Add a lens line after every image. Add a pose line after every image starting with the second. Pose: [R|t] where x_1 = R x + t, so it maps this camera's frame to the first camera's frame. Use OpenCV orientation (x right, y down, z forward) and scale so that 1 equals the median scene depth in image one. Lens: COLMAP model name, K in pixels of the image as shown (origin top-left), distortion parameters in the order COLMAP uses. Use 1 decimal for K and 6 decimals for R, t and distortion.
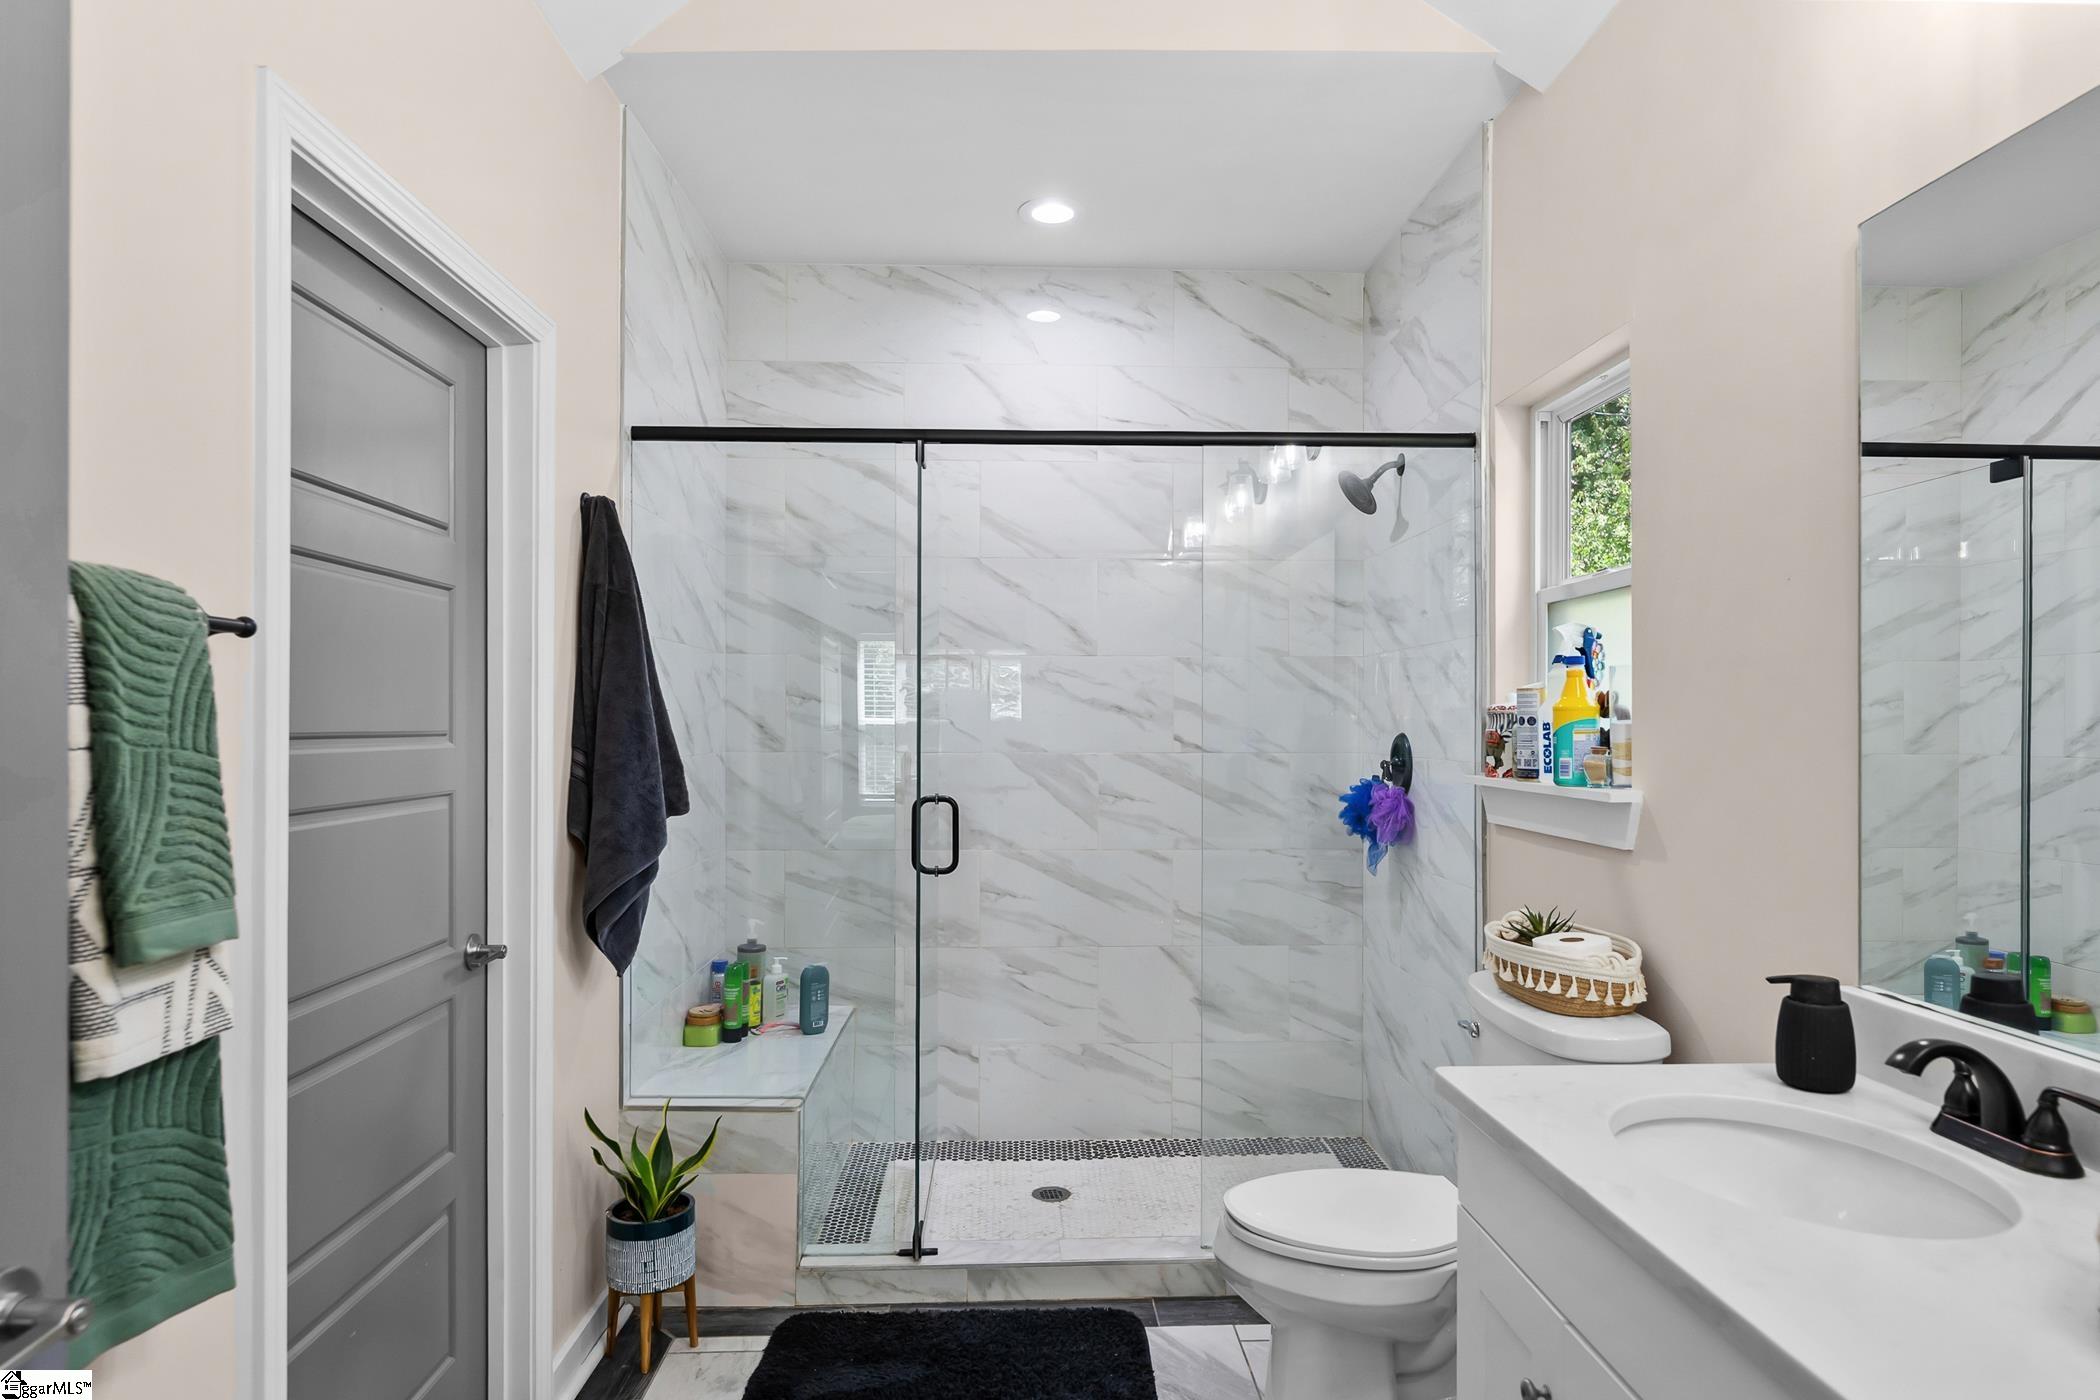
lens RADIAL K [[1211.2, 0, 1042.8], [0, 1211.2, 723.8], [0, 0, 1]] dist [0.000265, 0.000091]
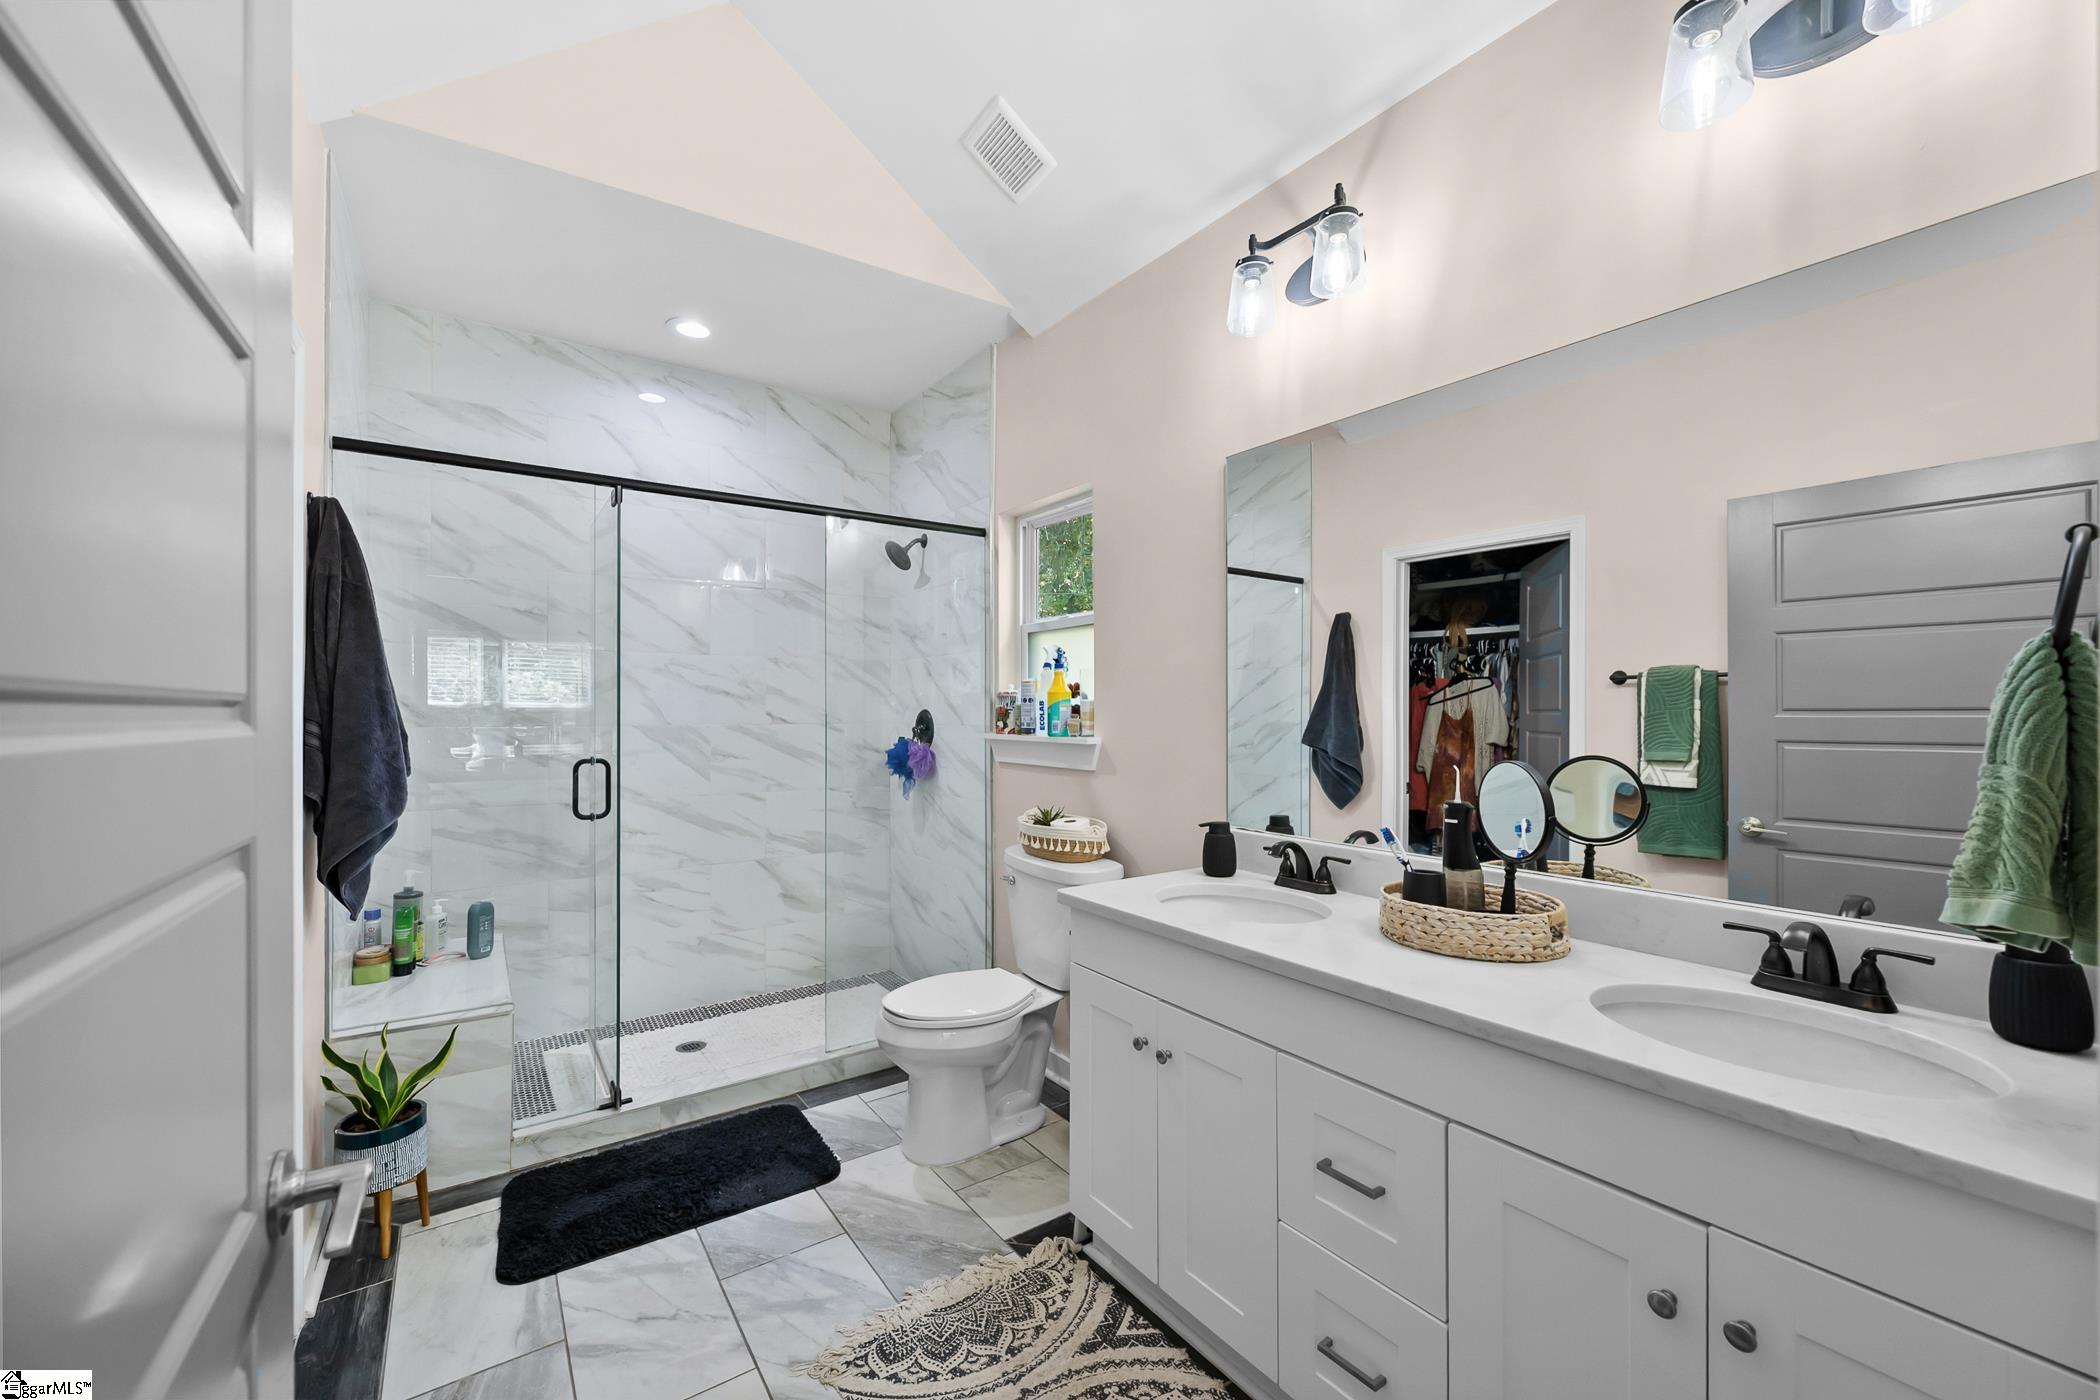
lens RADIAL K [[844.0, 0, 1046.3], [0, 844.0, 712.7], [0, 0, 1]] dist [-0.000260, 0.000017]
pose [[0.836909, -0.003568, 0.547331, -0.210971], [0.001857, 0.999992, 0.003680, 0.009701], [-0.547339, -0.002063, 0.836908, -0.019989]]
